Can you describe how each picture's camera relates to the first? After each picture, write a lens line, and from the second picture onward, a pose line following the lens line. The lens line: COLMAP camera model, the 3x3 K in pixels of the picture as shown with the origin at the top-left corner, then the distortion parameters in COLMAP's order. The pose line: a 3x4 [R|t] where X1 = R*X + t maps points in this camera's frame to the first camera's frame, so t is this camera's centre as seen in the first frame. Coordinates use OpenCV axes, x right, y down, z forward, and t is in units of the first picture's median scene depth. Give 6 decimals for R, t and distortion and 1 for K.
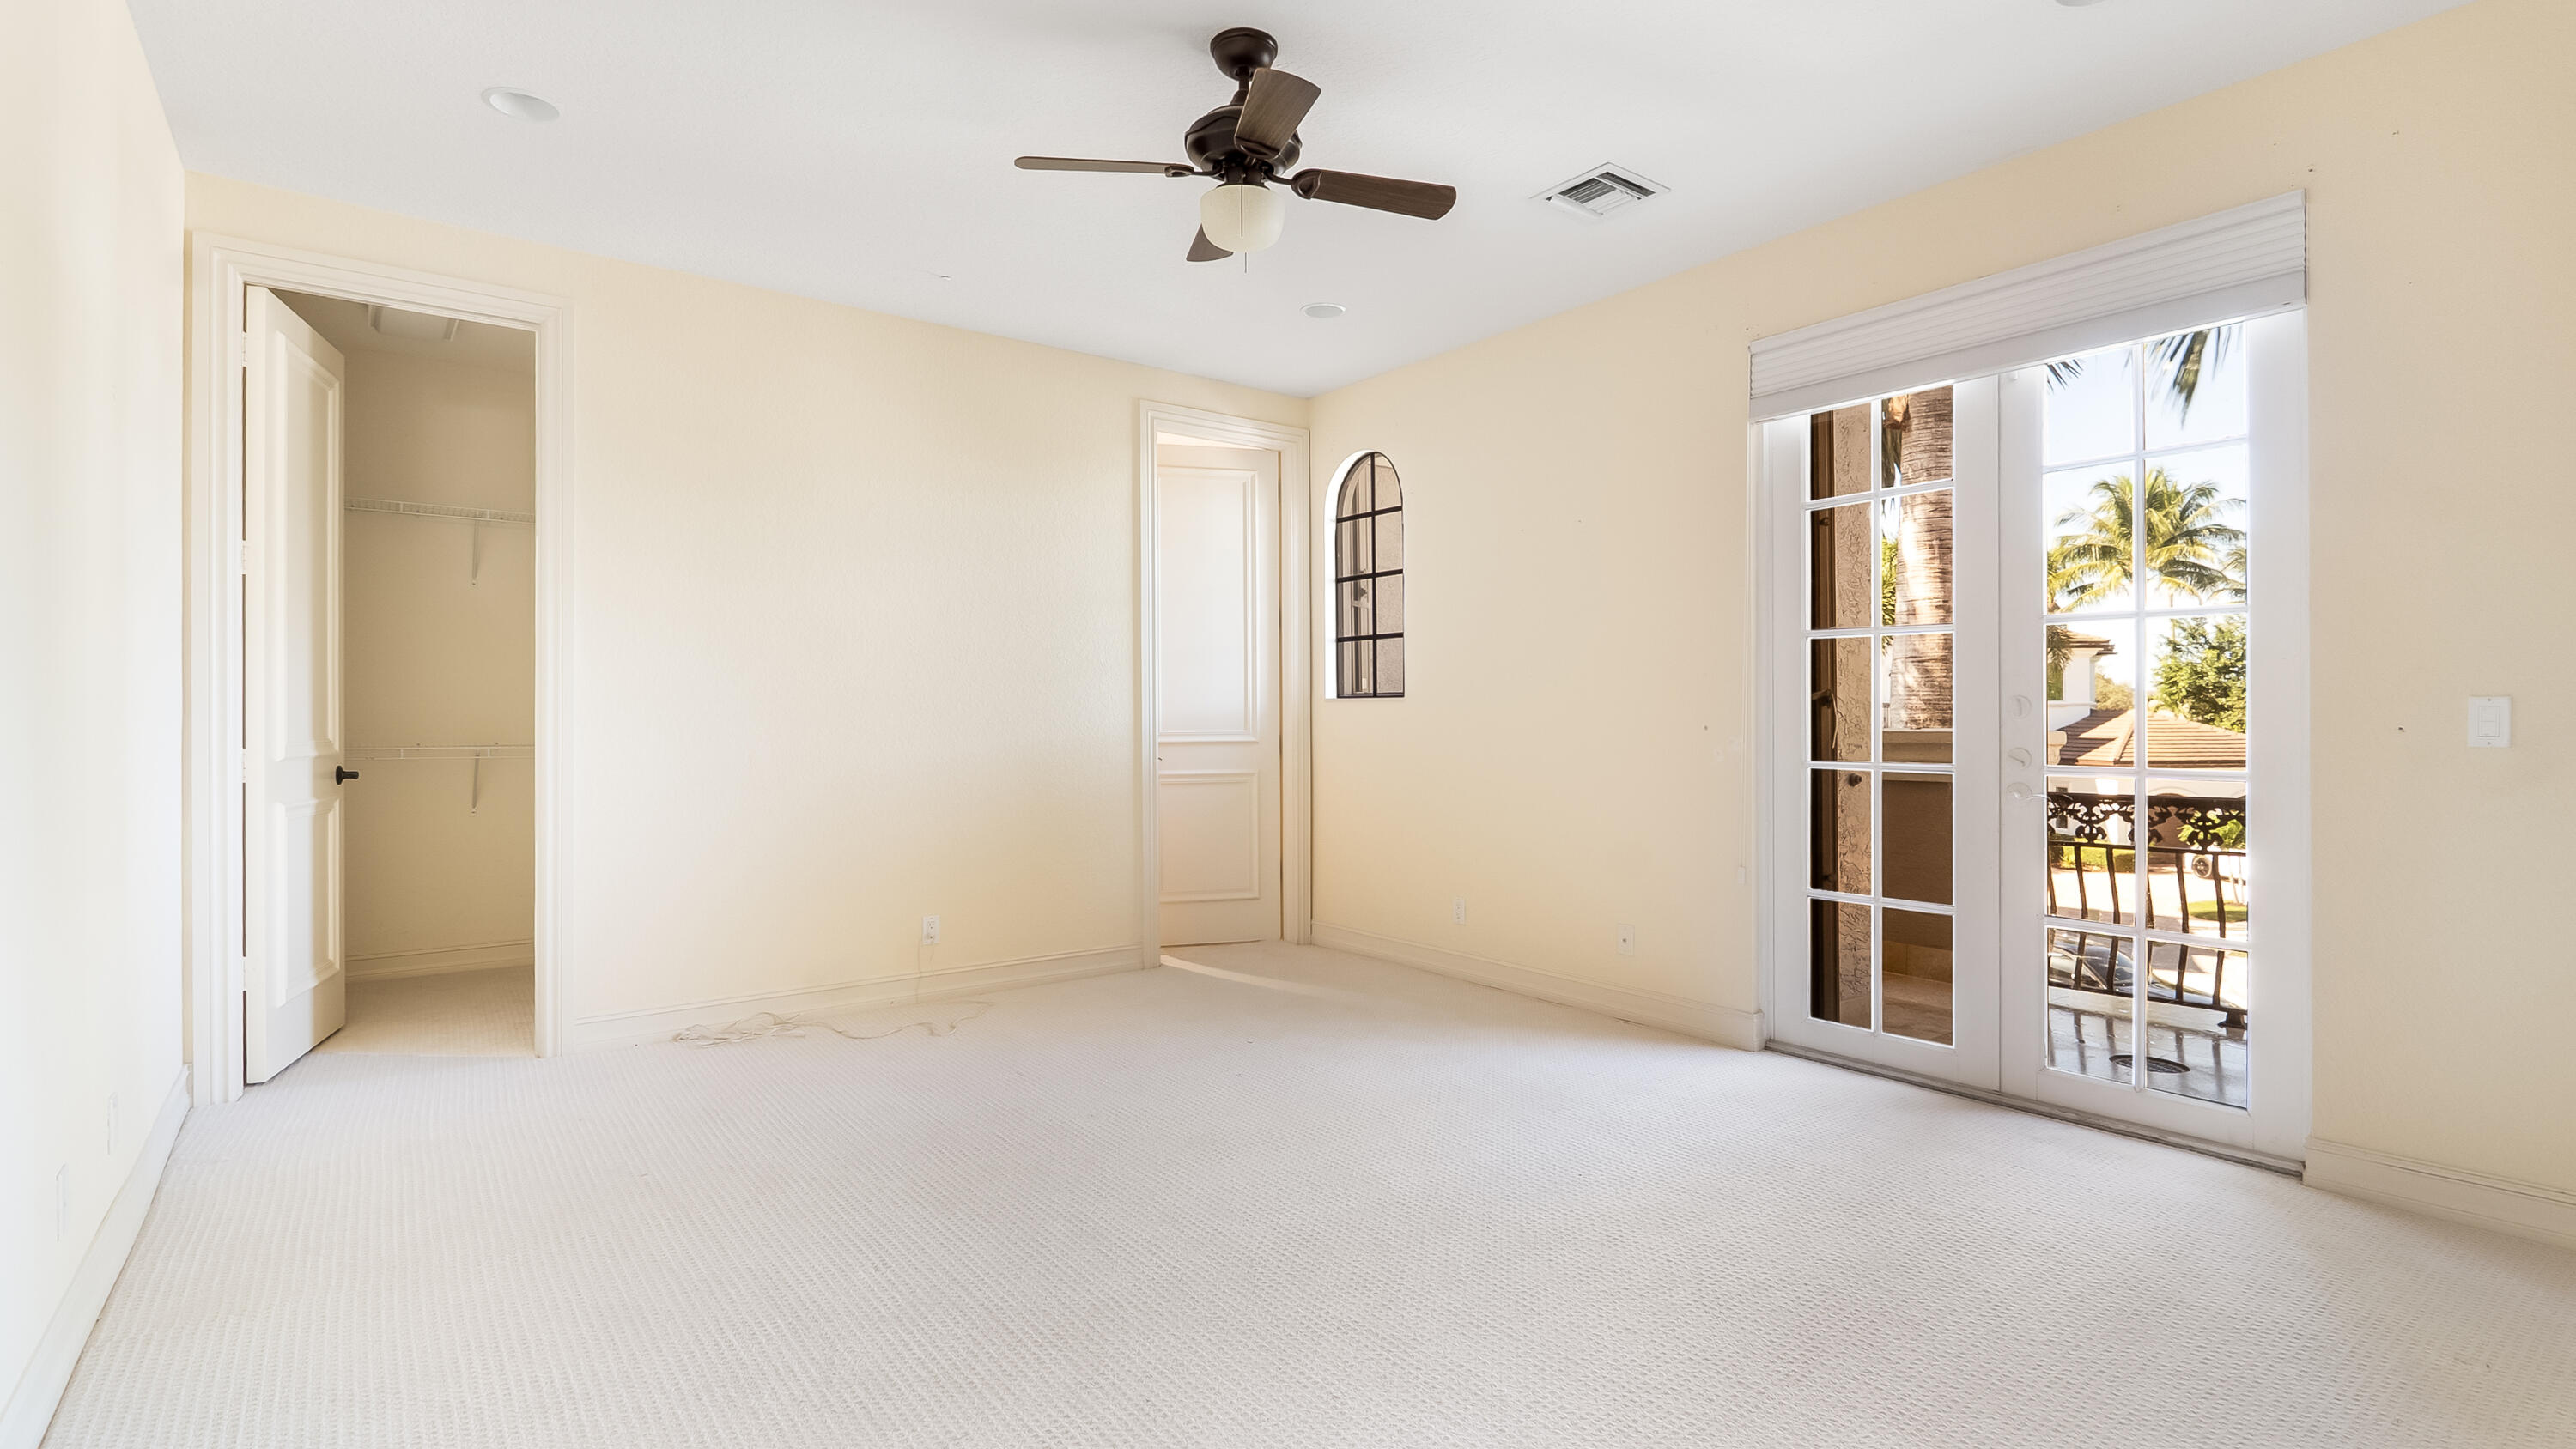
lens RADIAL K [[1200.4, 0, 1261.1], [0, 1200.4, 731.6], [0, 0, 1]] dist [-0.006087, 0.000298]
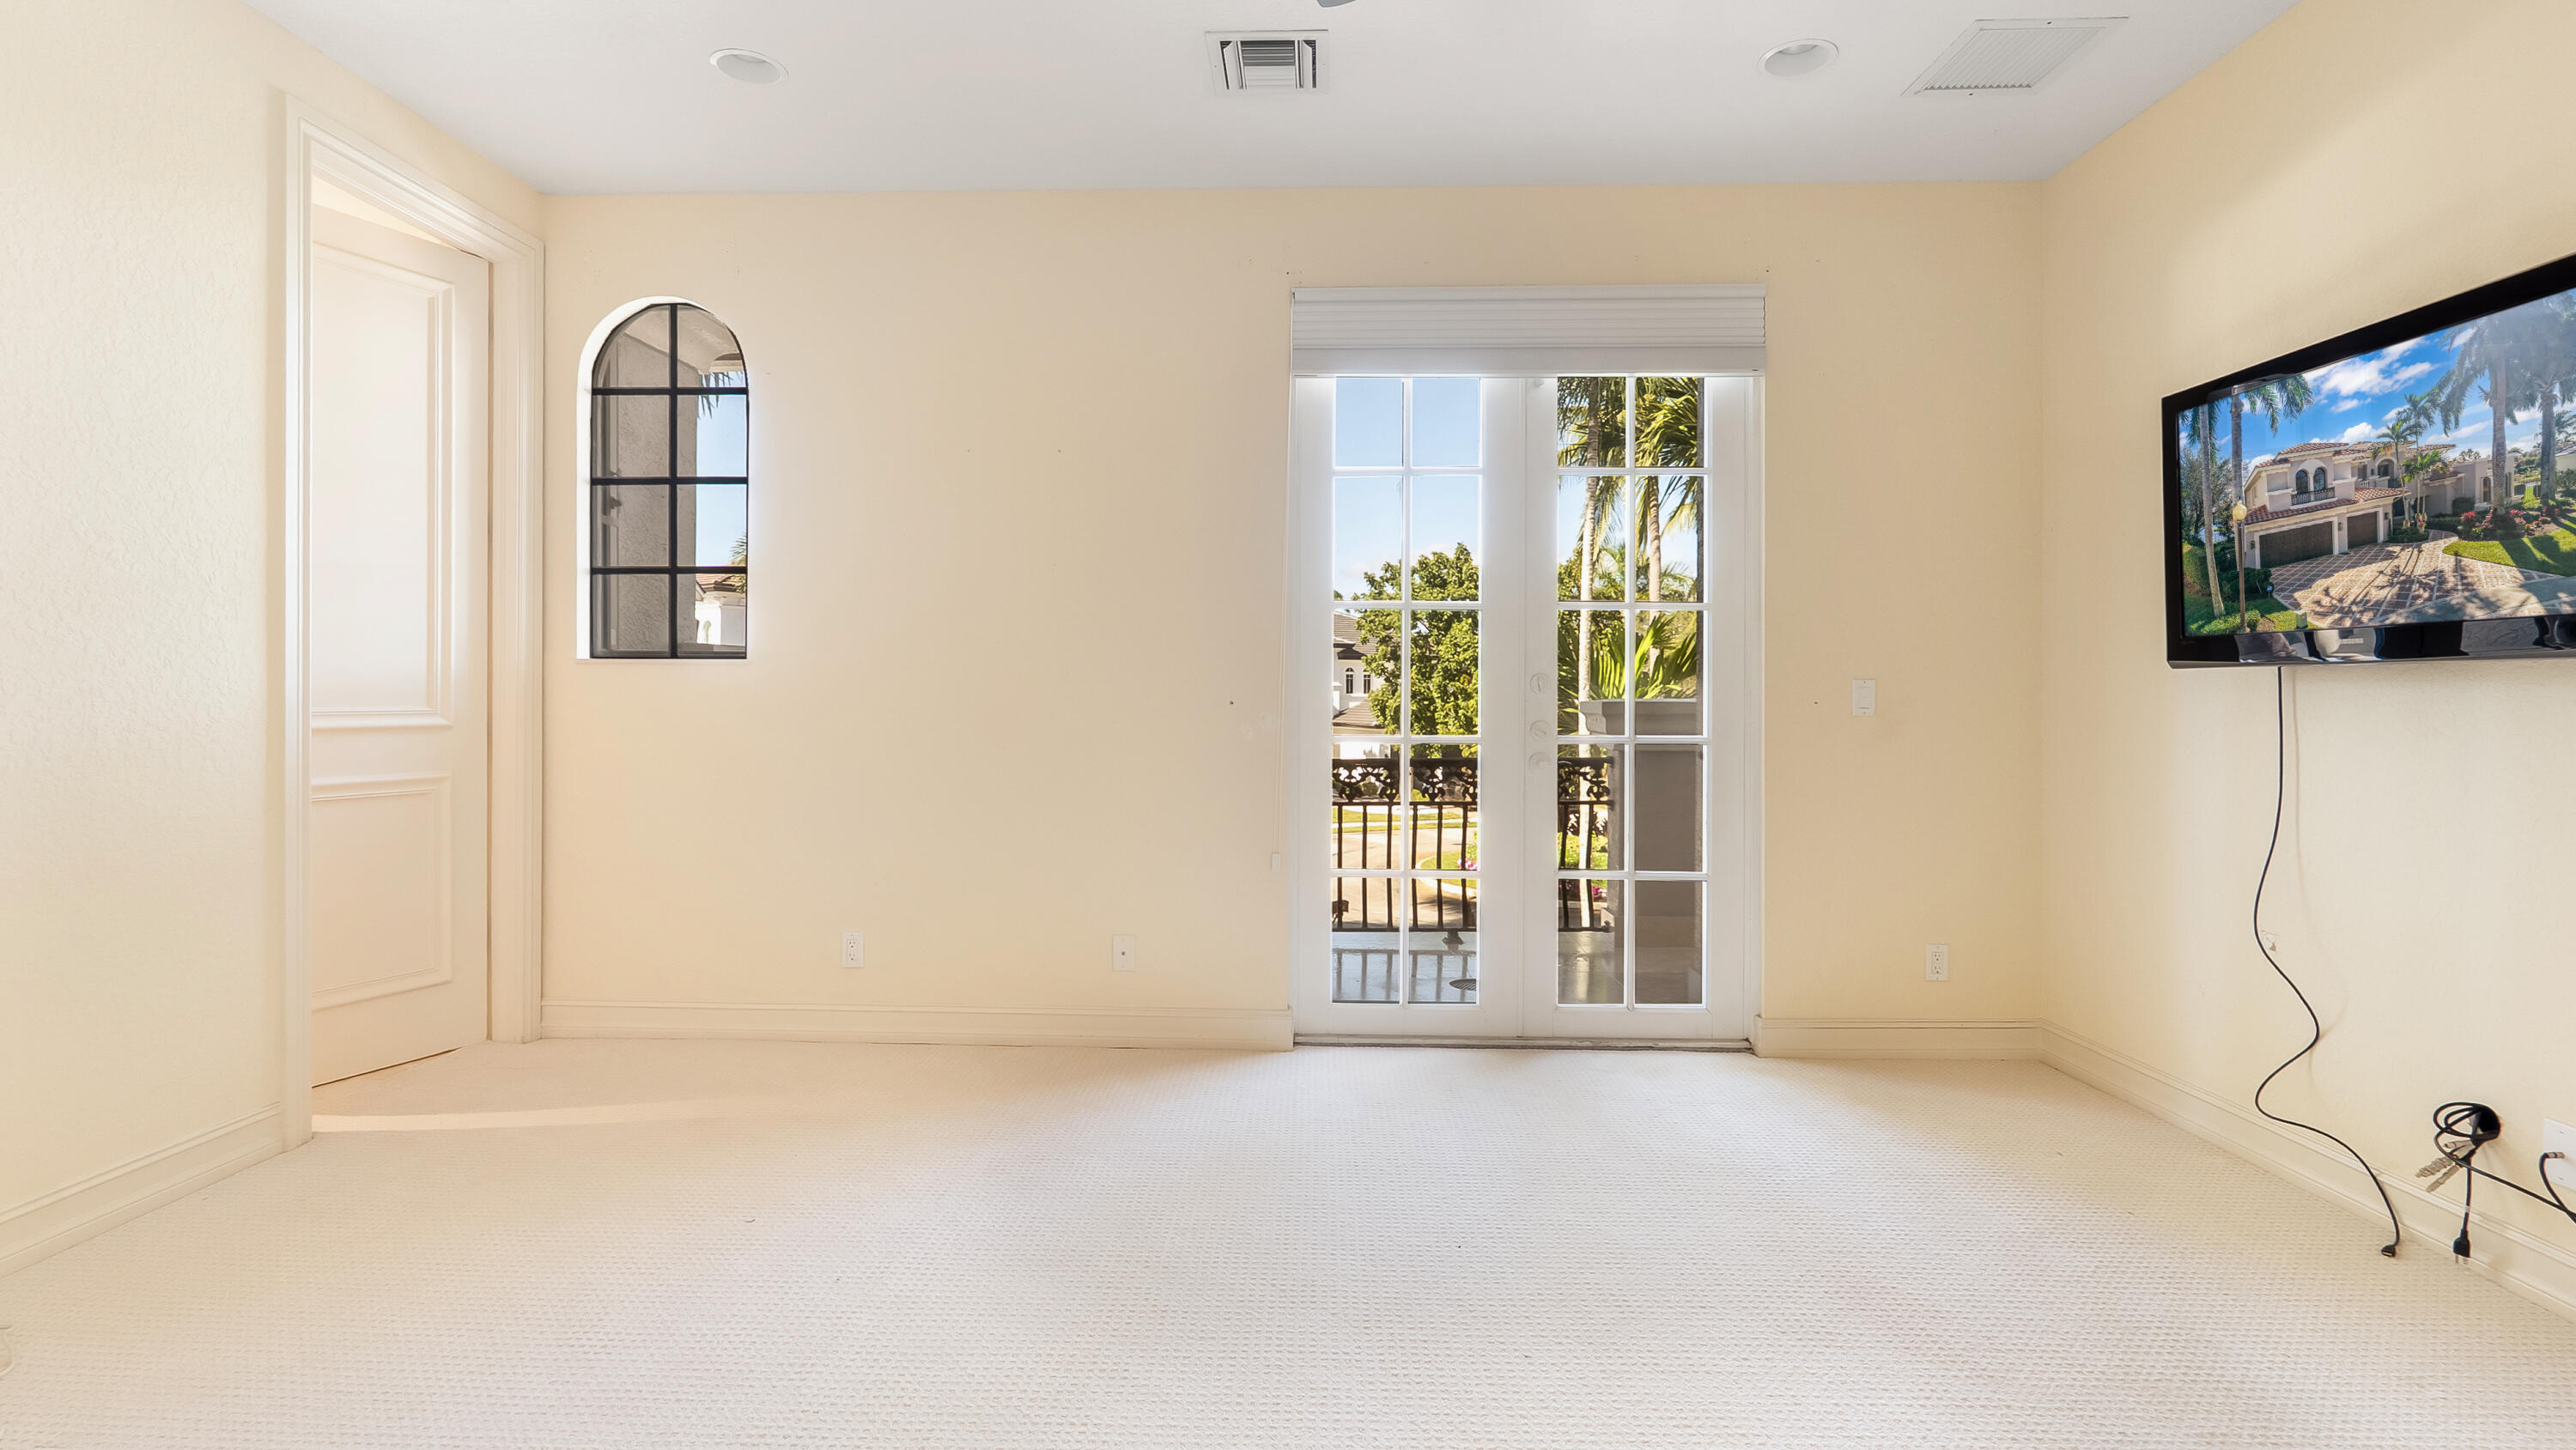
lens RADIAL K [[1200.5, 0, 1289.7], [0, 1200.5, 697.5], [0, 0, 1]] dist [-0.006087, 0.000298]
pose [[0.620804, 0.002316, 0.783963, -0.240314], [0.003486, 0.999978, -0.005714, -0.000977], [-0.783958, 0.006280, 0.620782, 0.317912]]
